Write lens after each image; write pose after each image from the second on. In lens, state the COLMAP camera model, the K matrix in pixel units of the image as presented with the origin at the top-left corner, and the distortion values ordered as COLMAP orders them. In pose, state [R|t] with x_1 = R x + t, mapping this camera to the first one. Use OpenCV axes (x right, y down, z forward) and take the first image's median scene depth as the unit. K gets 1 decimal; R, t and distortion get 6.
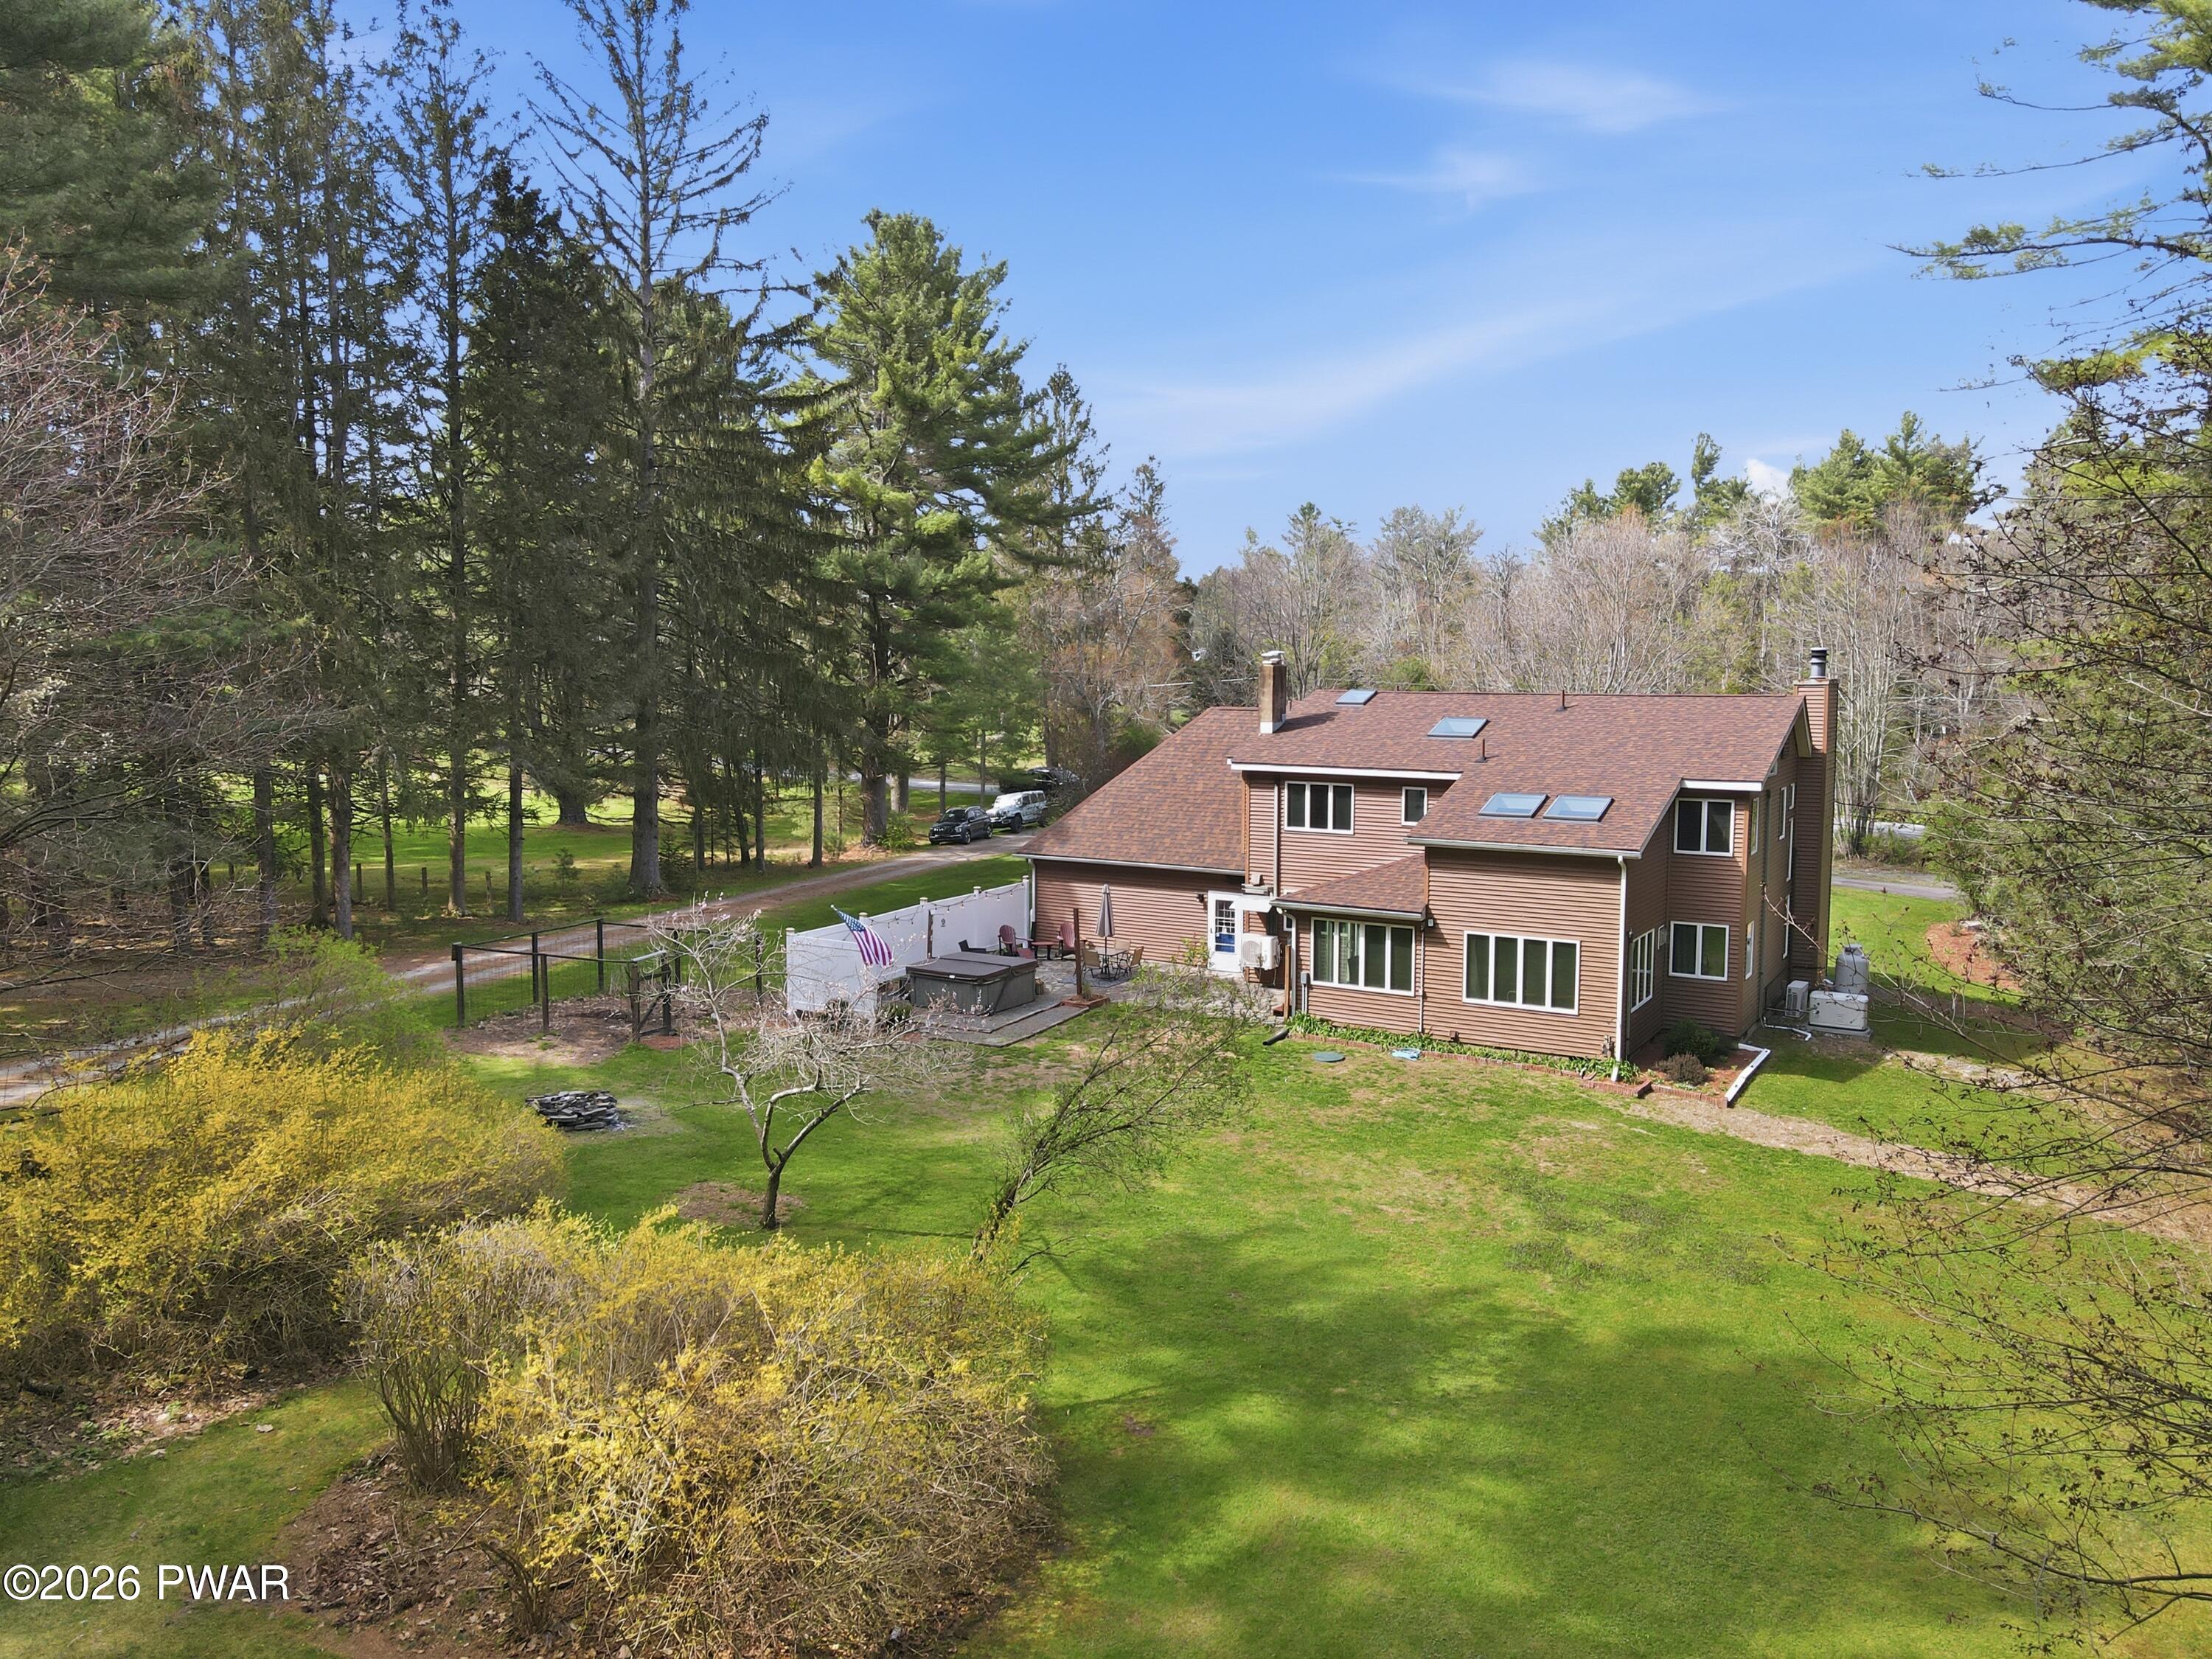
lens RADIAL K [[1637.3, 0, 1100.7], [0, 1637.3, 816.1], [0, 0, 1]] dist [-0.010818, 0.044955]
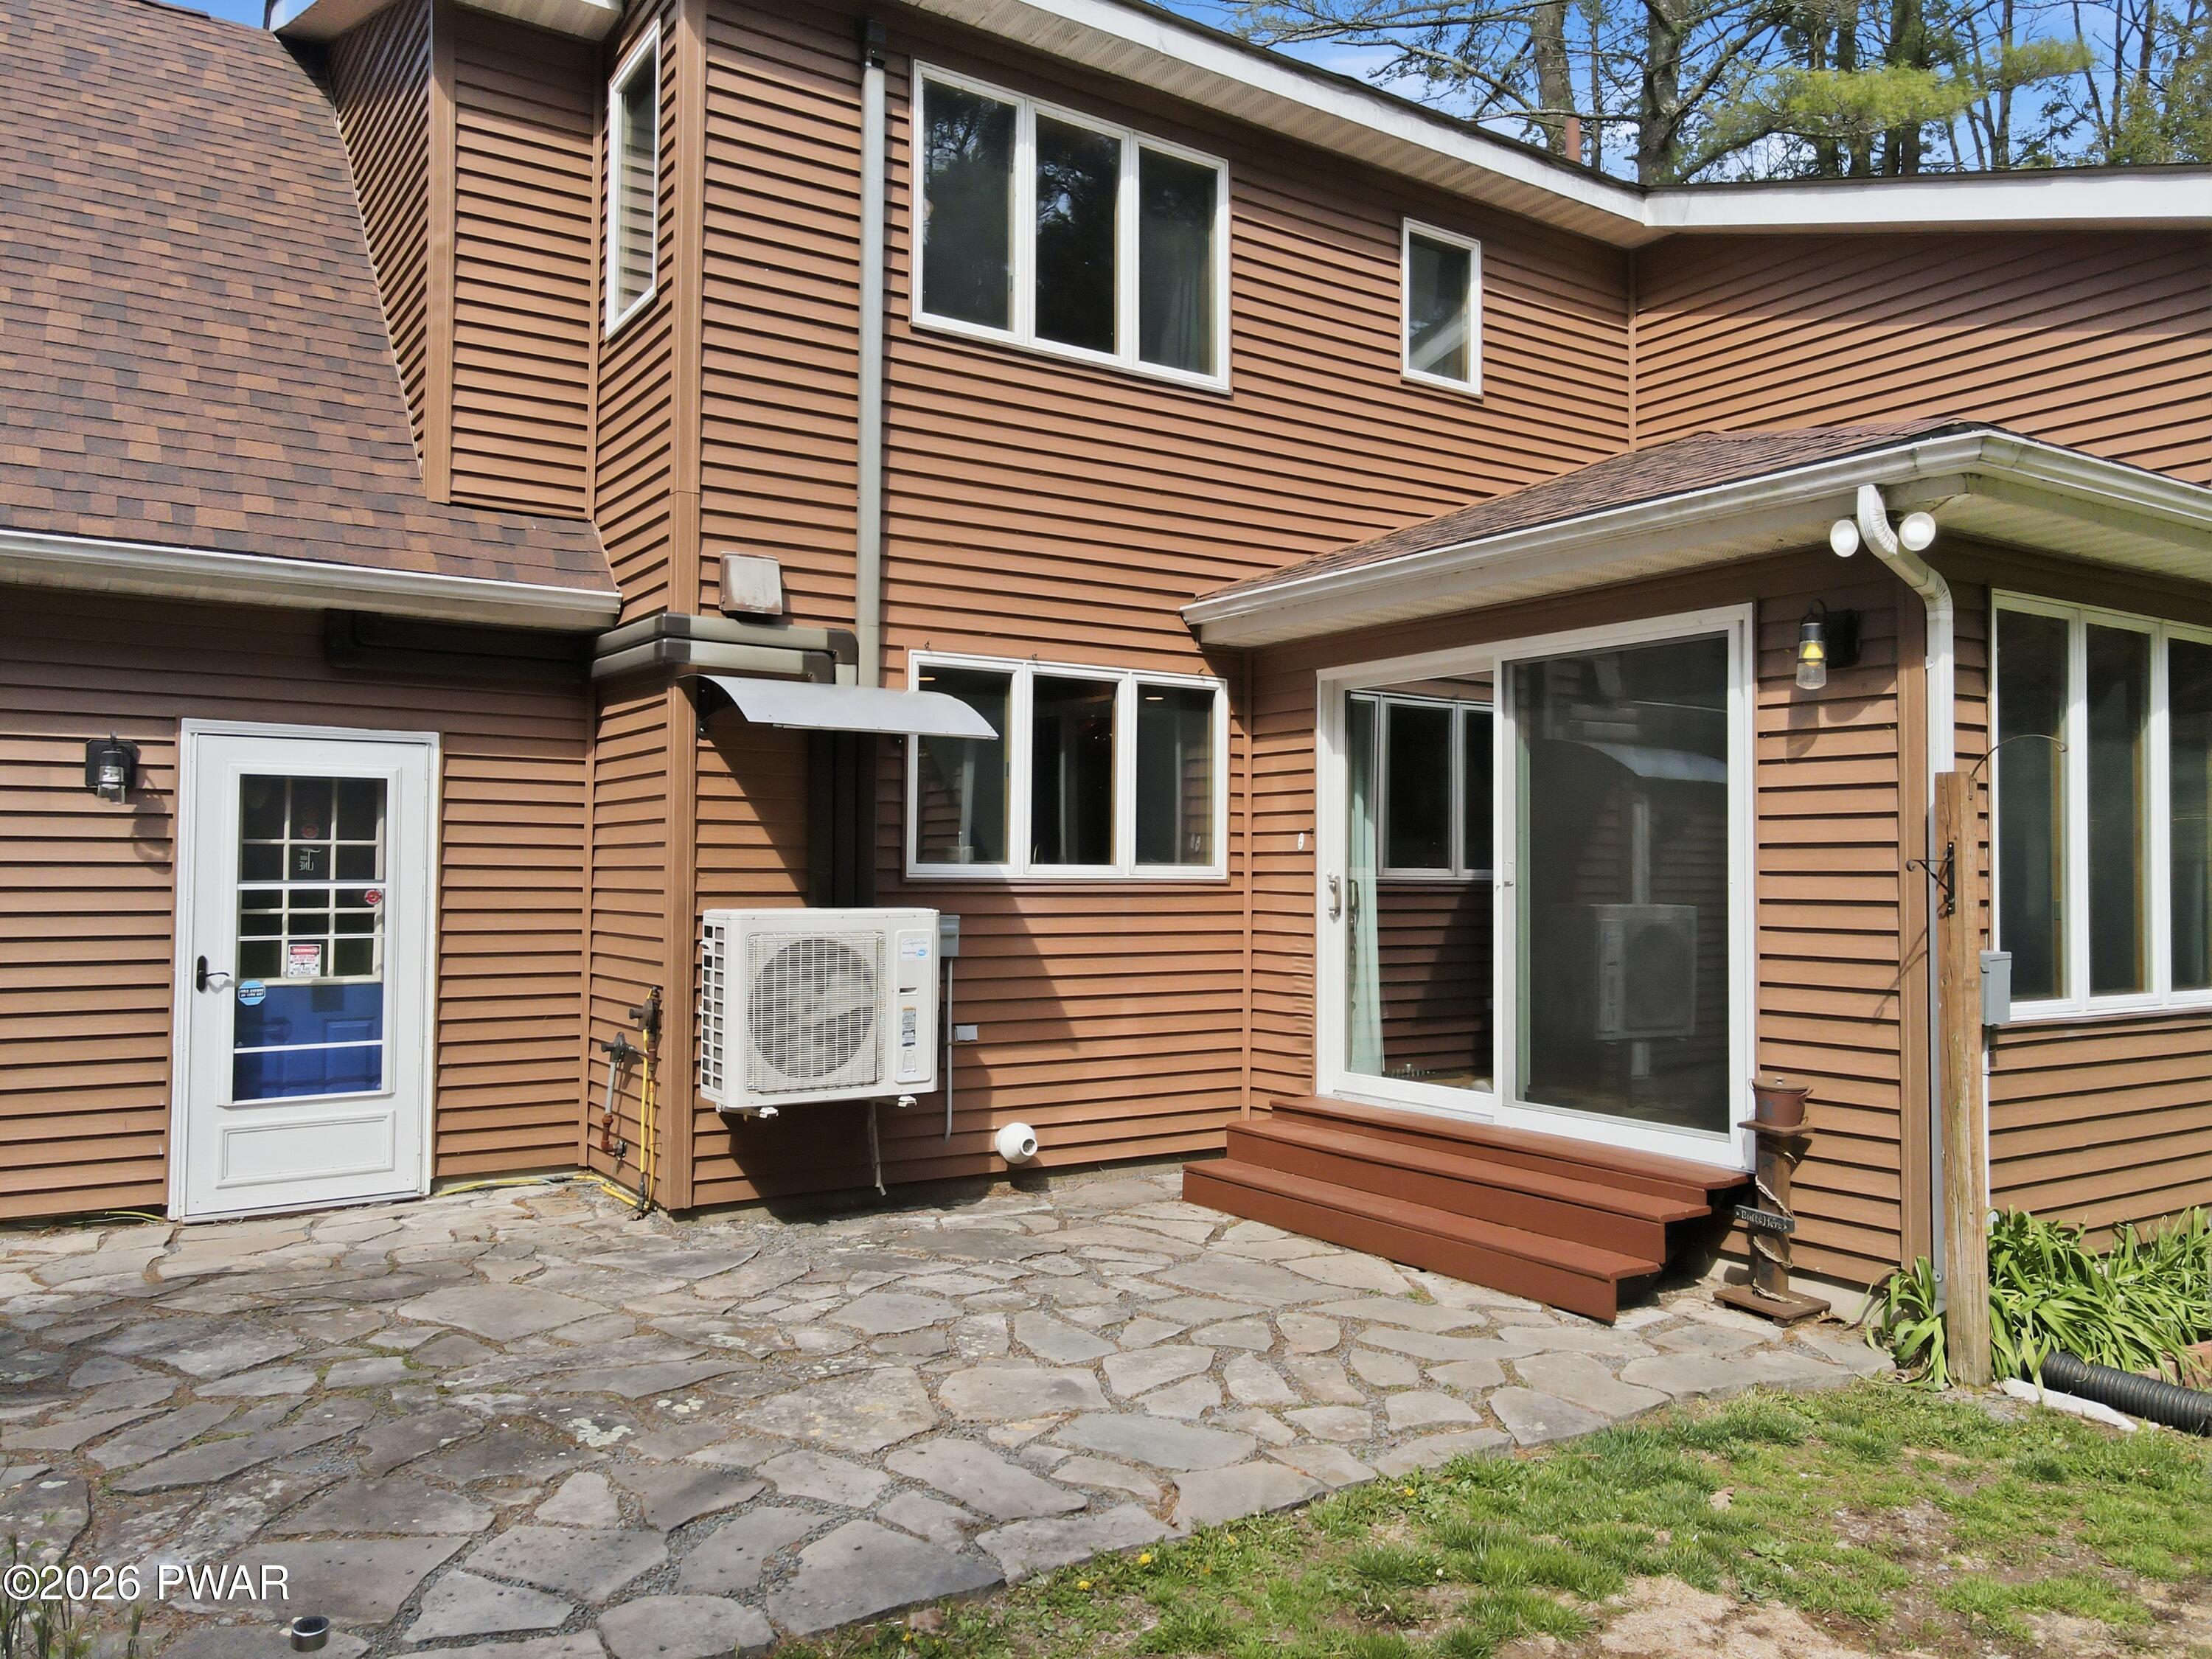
lens RADIAL K [[1637.3, 0, 1100.7], [0, 1637.3, 816.1], [0, 0, 1]] dist [-0.010818, 0.044955]
pose [[0.421618, 0.037764, 0.905987, -0.043689], [0.079453, 0.993751, -0.078398, 0.080437], [-0.903286, 0.105037, 0.415983, 0.922911]]
